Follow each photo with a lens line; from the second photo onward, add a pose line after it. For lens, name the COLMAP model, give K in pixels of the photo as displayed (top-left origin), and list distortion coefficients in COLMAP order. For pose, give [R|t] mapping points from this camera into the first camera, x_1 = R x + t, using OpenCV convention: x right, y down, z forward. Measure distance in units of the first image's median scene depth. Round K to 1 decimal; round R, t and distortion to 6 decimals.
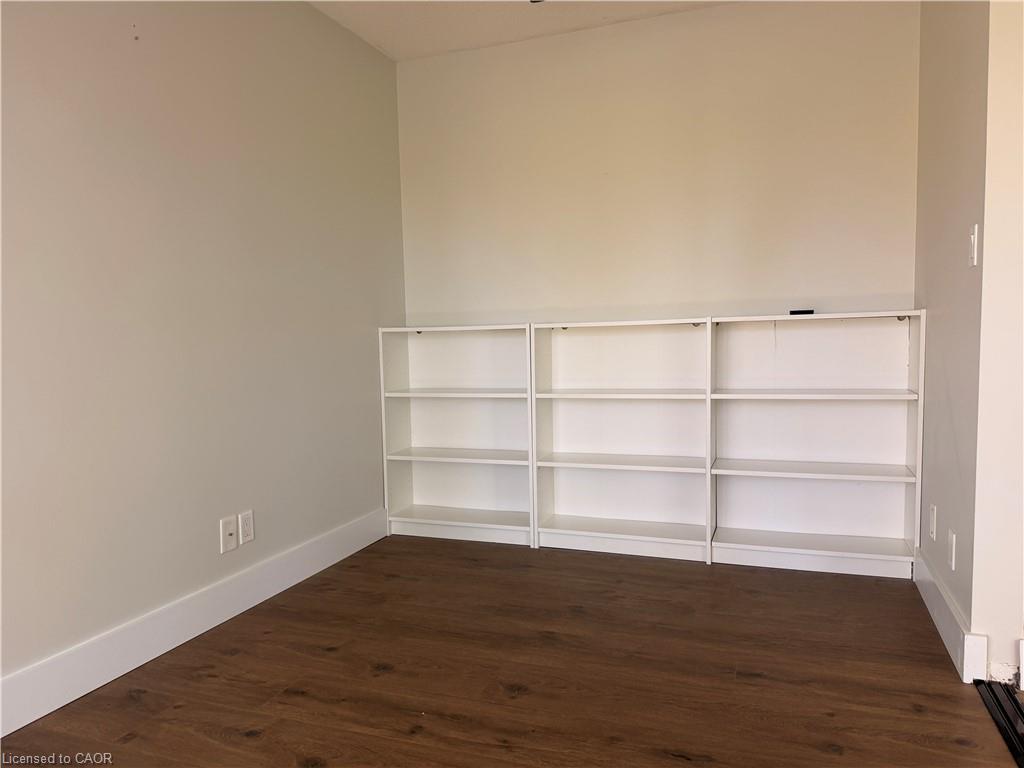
lens RADIAL K [[749.9, 0, 507.8], [0, 749.9, 382.4], [0, 0, 1]] dist [0.083914, -0.066875]
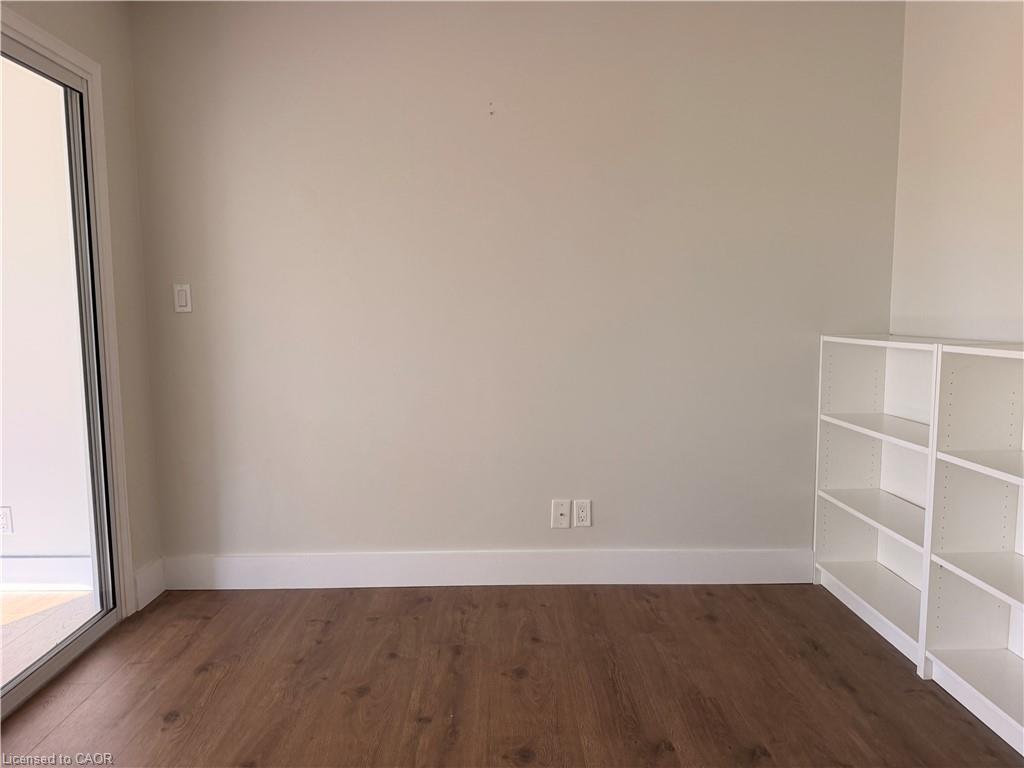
lens RADIAL K [[749.9, 0, 507.4], [0, 749.9, 378.3], [0, 0, 1]] dist [0.083914, -0.066875]
pose [[0.362503, 0.113681, -0.925023, 0.646410], [-0.068649, 0.993094, 0.095144, -0.109815], [0.929451, 0.029012, 0.367804, 0.501470]]
